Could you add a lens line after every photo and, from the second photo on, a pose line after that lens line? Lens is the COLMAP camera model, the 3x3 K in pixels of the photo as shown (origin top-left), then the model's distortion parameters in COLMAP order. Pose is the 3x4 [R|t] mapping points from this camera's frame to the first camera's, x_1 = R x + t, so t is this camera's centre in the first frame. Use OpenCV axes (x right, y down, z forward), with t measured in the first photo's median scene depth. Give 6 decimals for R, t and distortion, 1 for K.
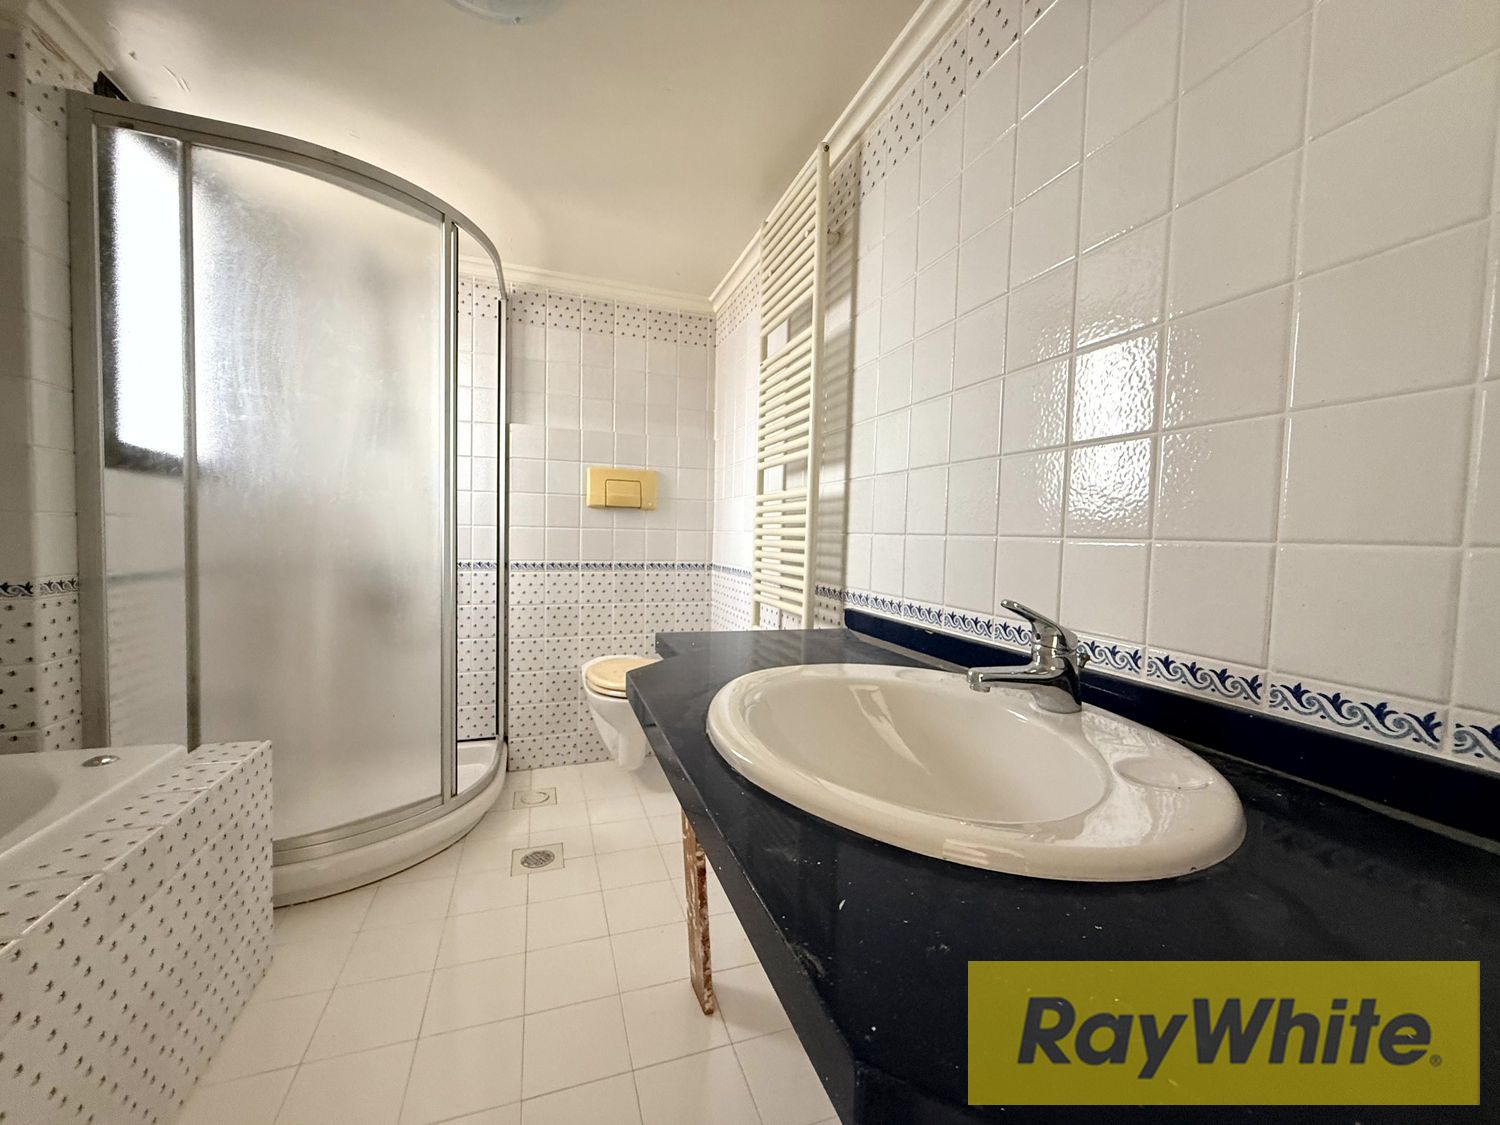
lens RADIAL K [[605.2, 0, 750.0], [0, 605.2, 562.5], [0, 0, 1]] dist [0.000834, 0.000095]
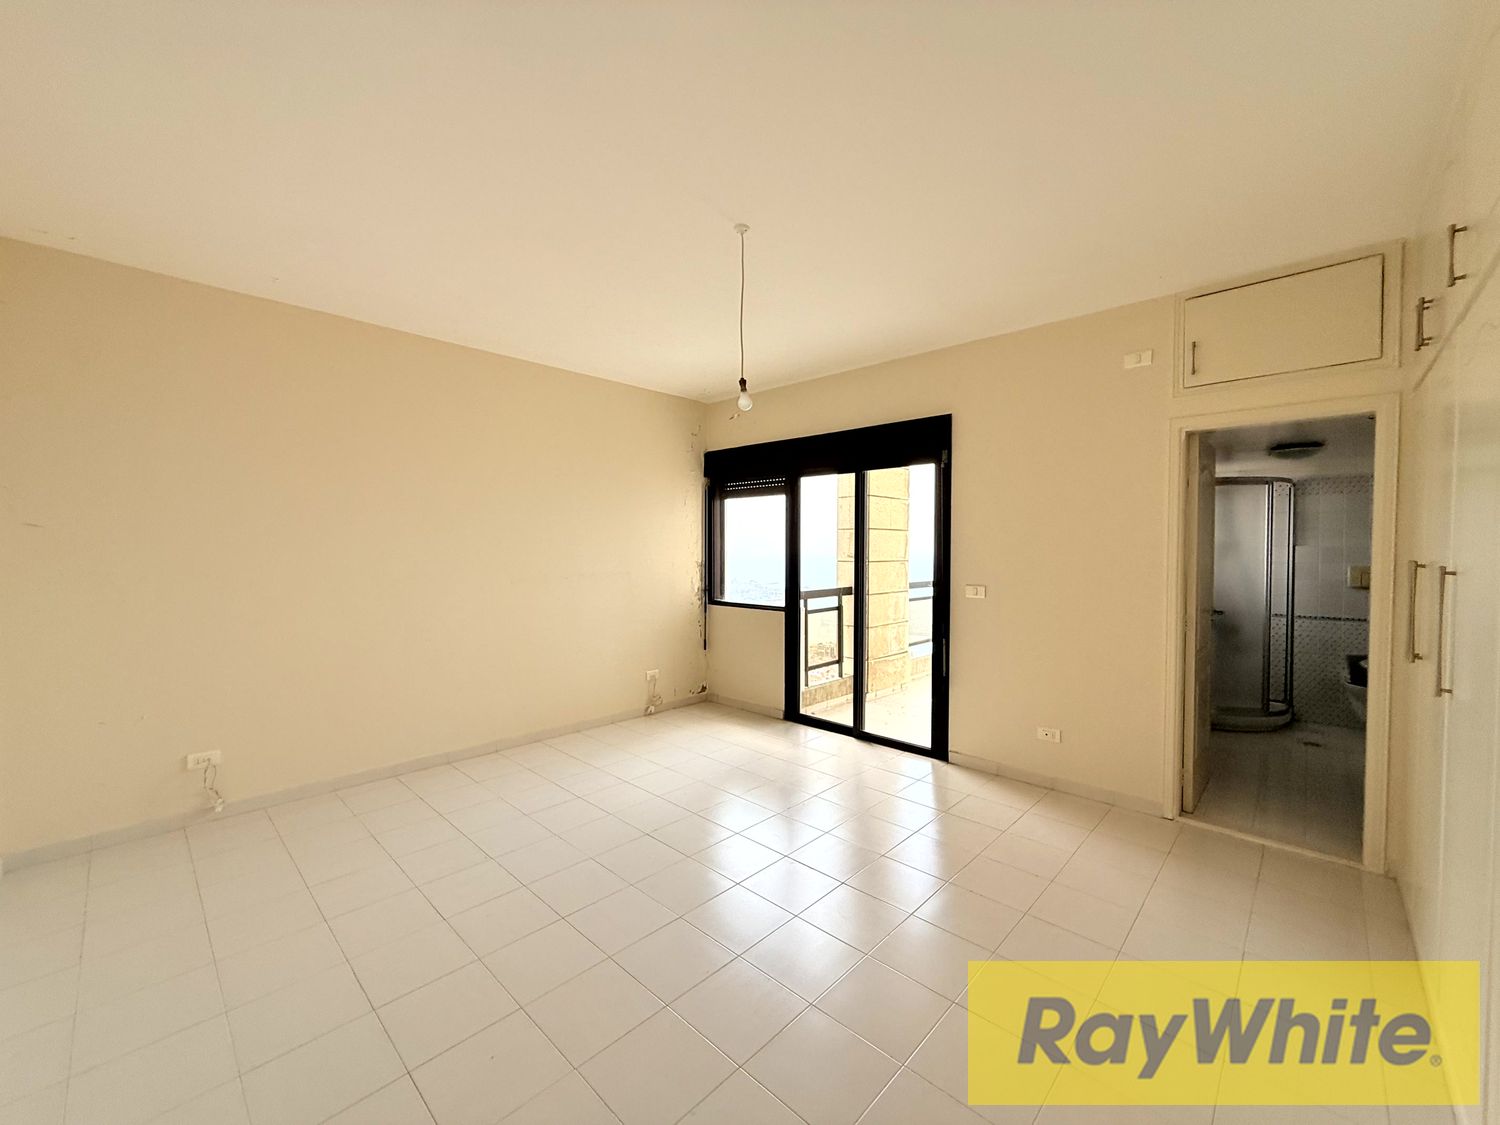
lens RADIAL K [[605.2, 0, 750.0], [0, 605.2, 562.5], [0, 0, 1]] dist [0.000834, 0.000095]
pose [[0.440348, -0.015750, -0.897689, 0.617544], [-0.041718, 0.998407, -0.037982, -0.022494], [0.896857, 0.054175, 0.438990, -1.523407]]
